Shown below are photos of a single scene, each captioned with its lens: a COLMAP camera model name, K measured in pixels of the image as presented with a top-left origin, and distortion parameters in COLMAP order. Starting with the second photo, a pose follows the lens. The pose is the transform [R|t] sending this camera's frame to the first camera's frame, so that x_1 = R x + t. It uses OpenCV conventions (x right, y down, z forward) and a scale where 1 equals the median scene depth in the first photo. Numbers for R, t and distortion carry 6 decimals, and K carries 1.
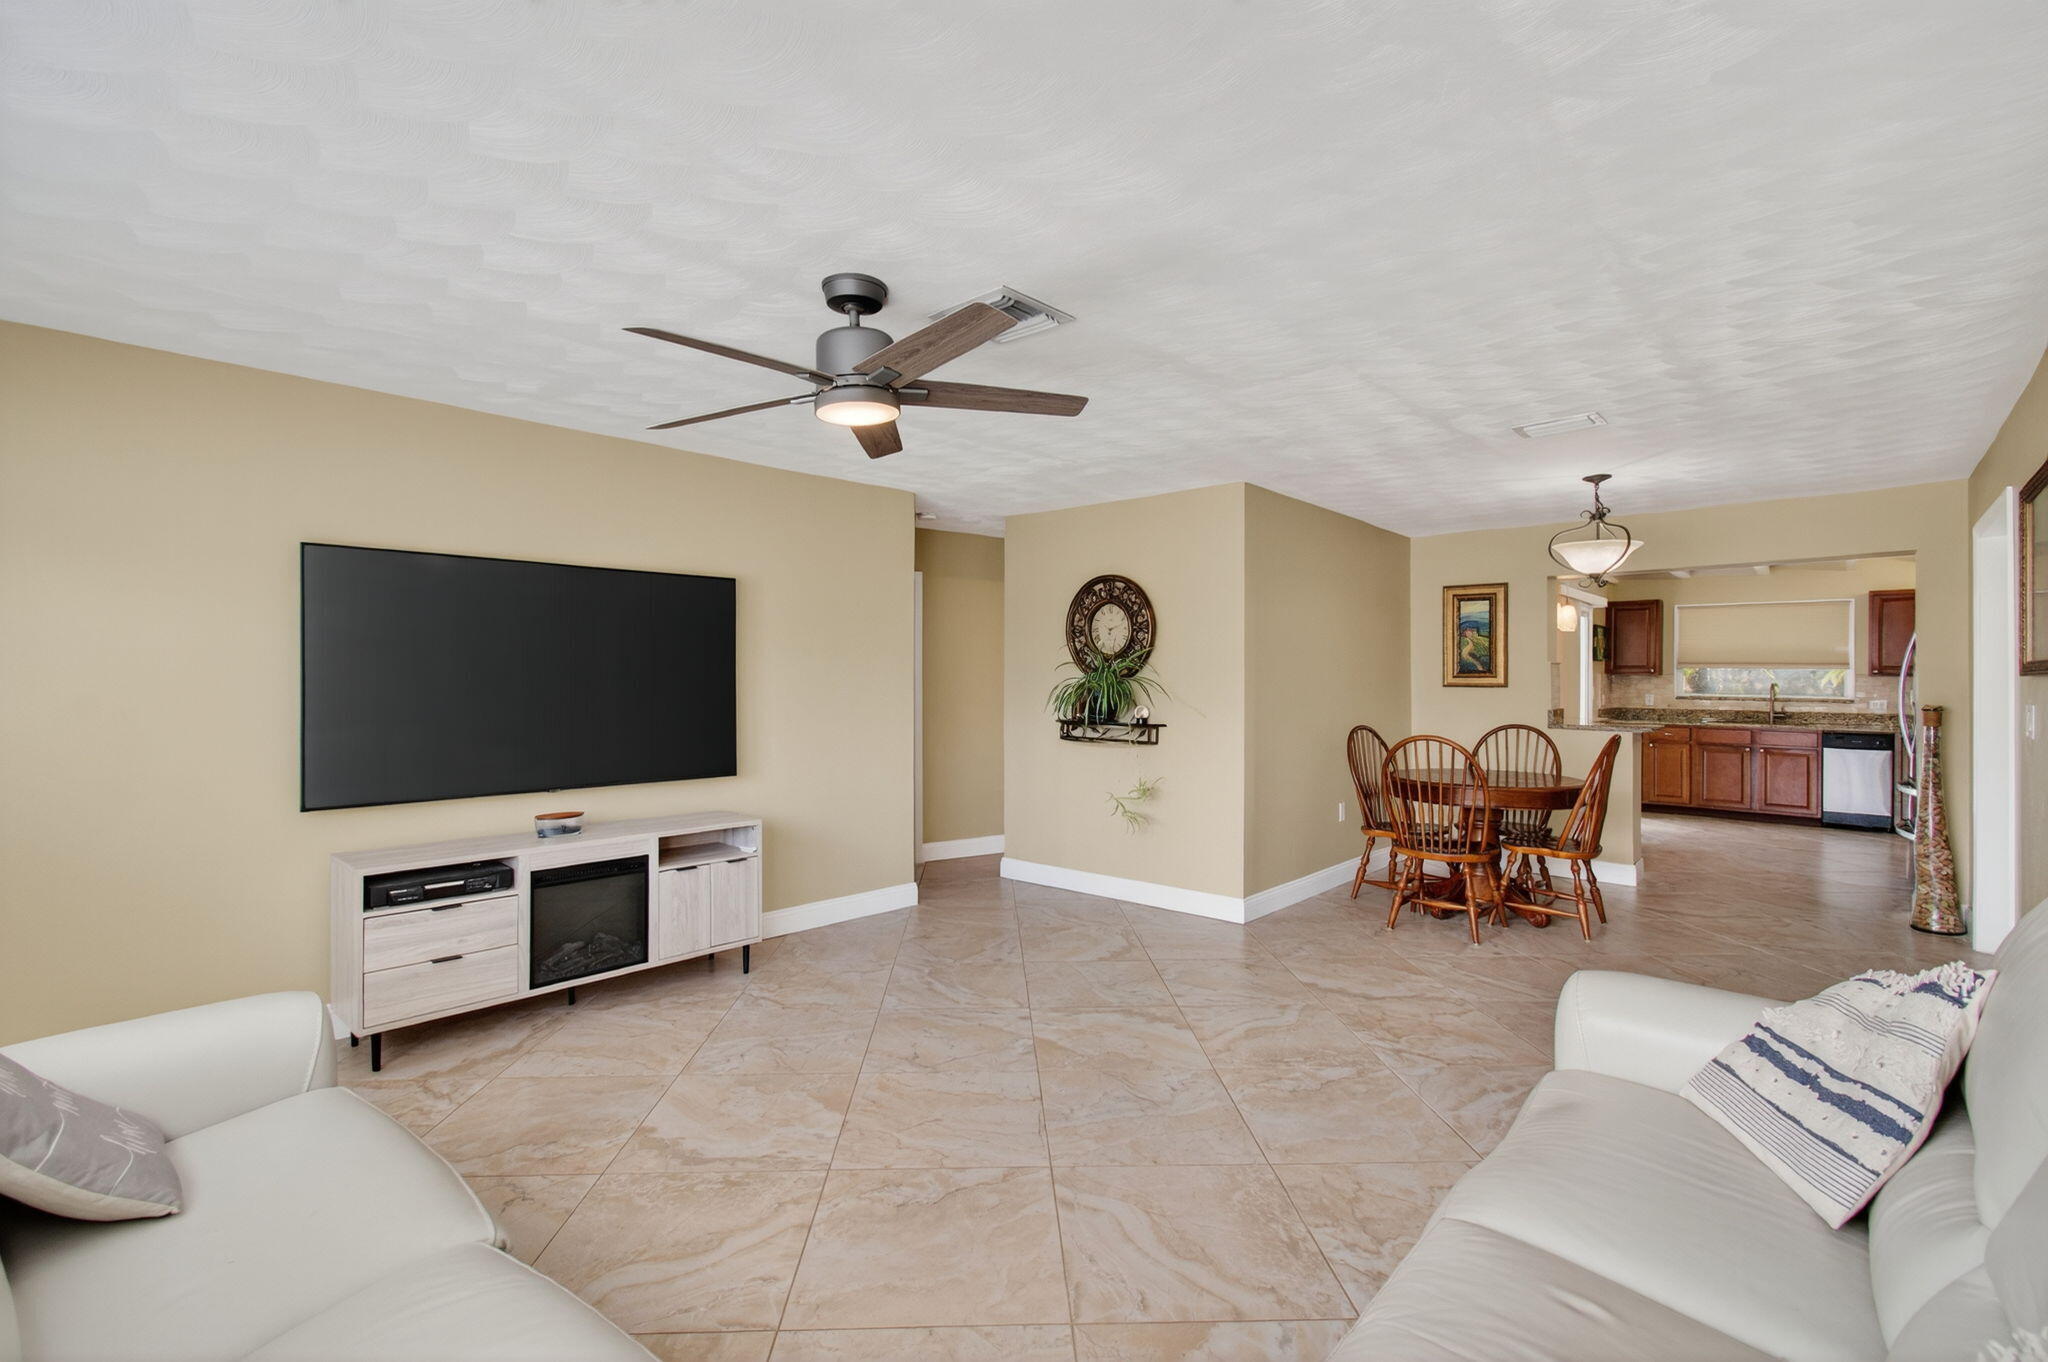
lens RADIAL K [[914.1, 0, 1006.6], [0, 914.1, 682.4], [0, 0, 1]] dist [-0.002897, 0.003649]
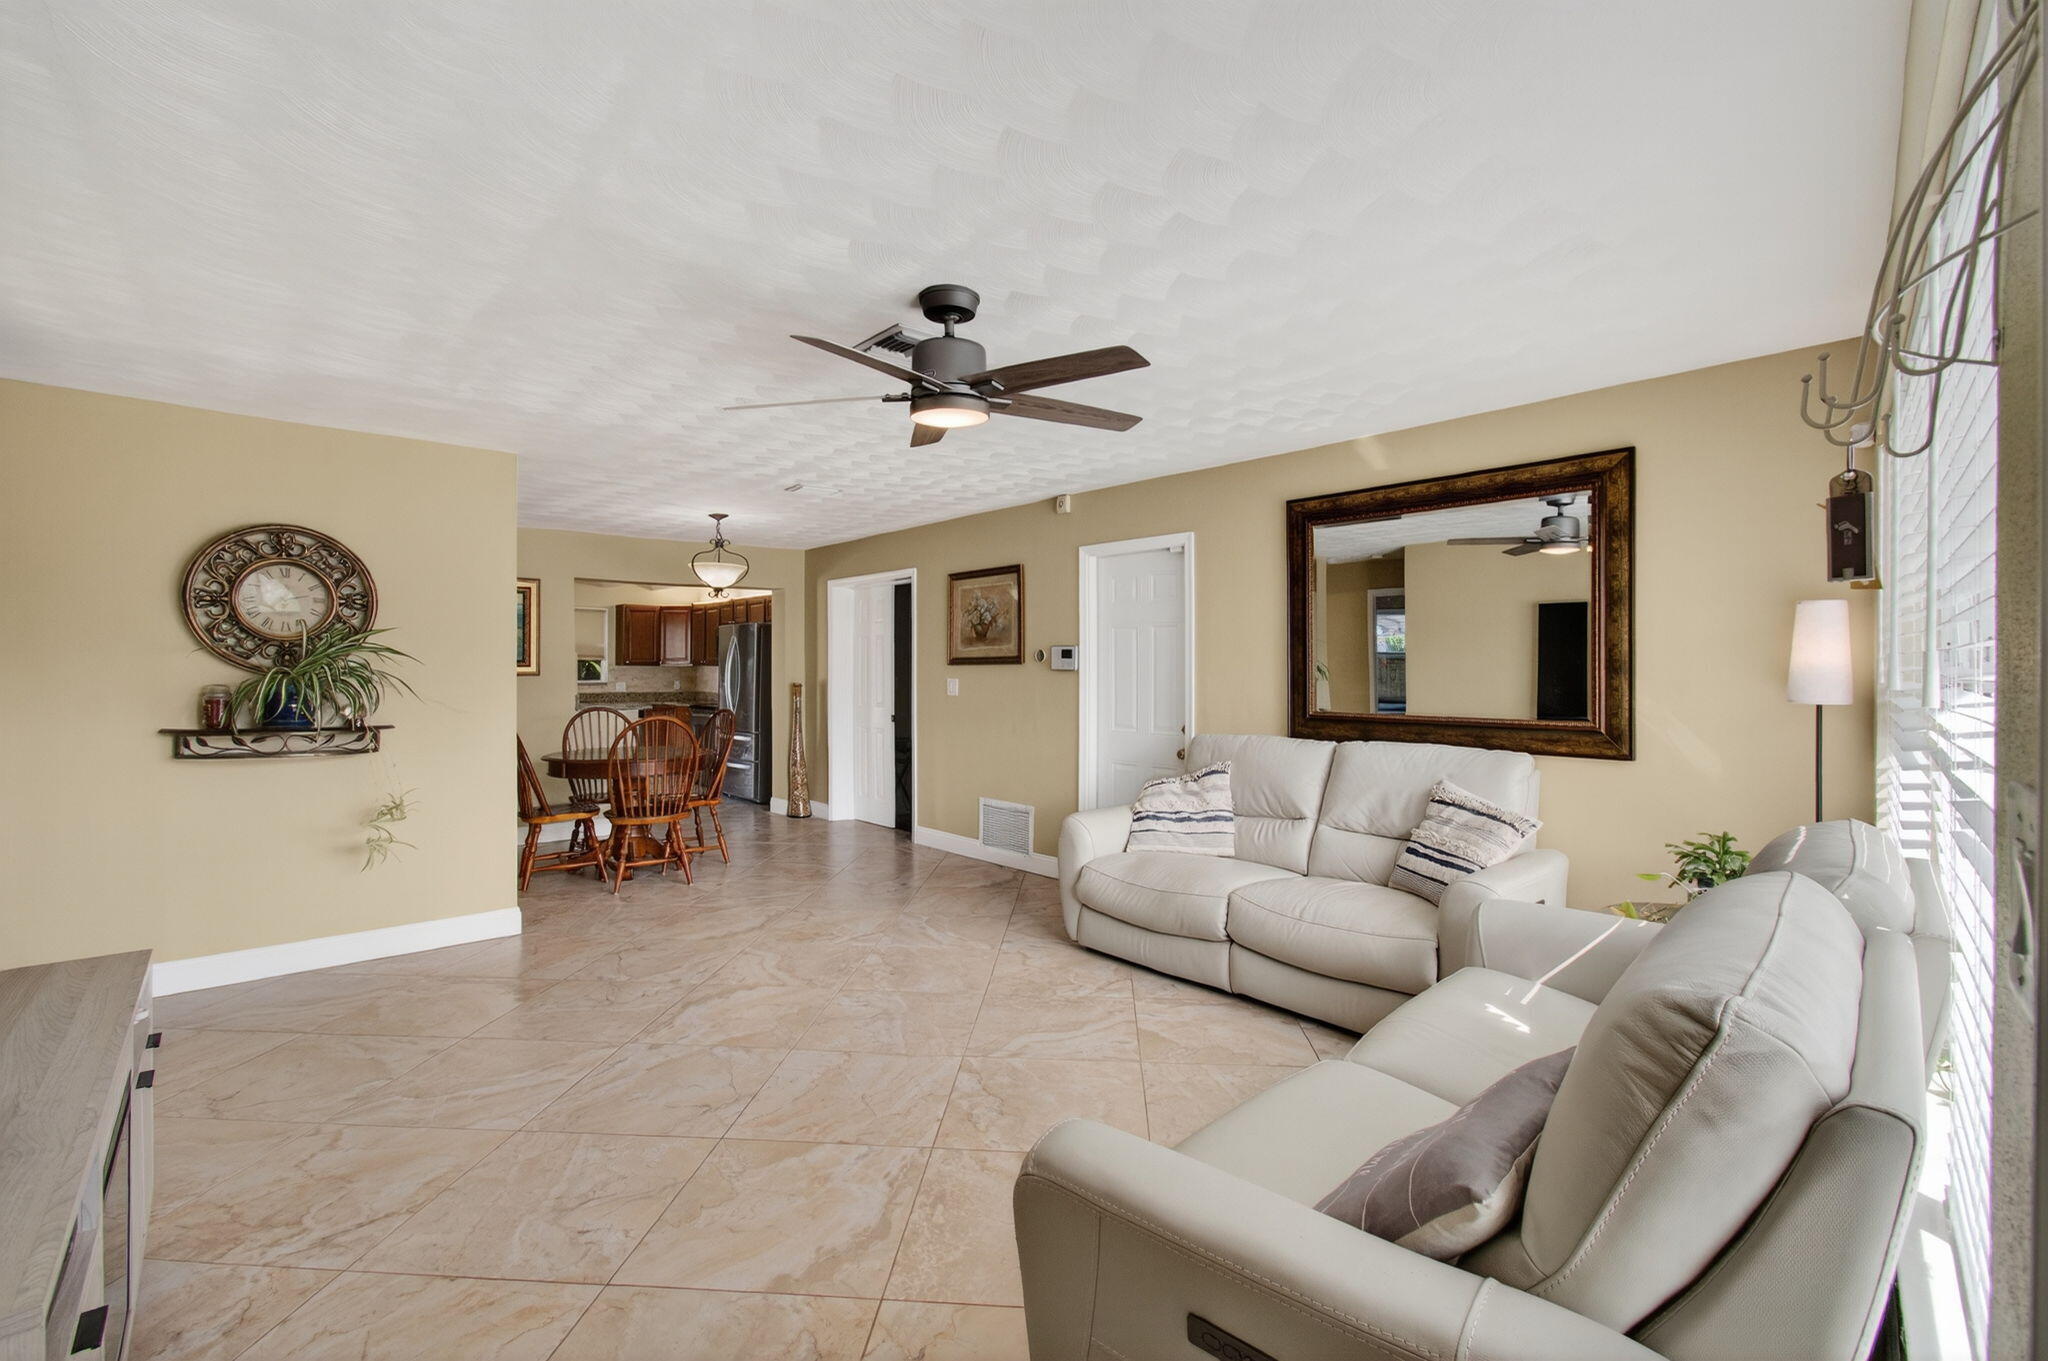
lens RADIAL K [[914.1, 0, 1014.4], [0, 914.1, 663.4], [0, 0, 1]] dist [-0.002897, 0.003649]
pose [[0.097327, 0.005305, 0.995238, -0.575762], [-0.005596, 0.999973, -0.004783, -0.008131], [-0.995237, -0.005103, 0.097354, 0.377764]]
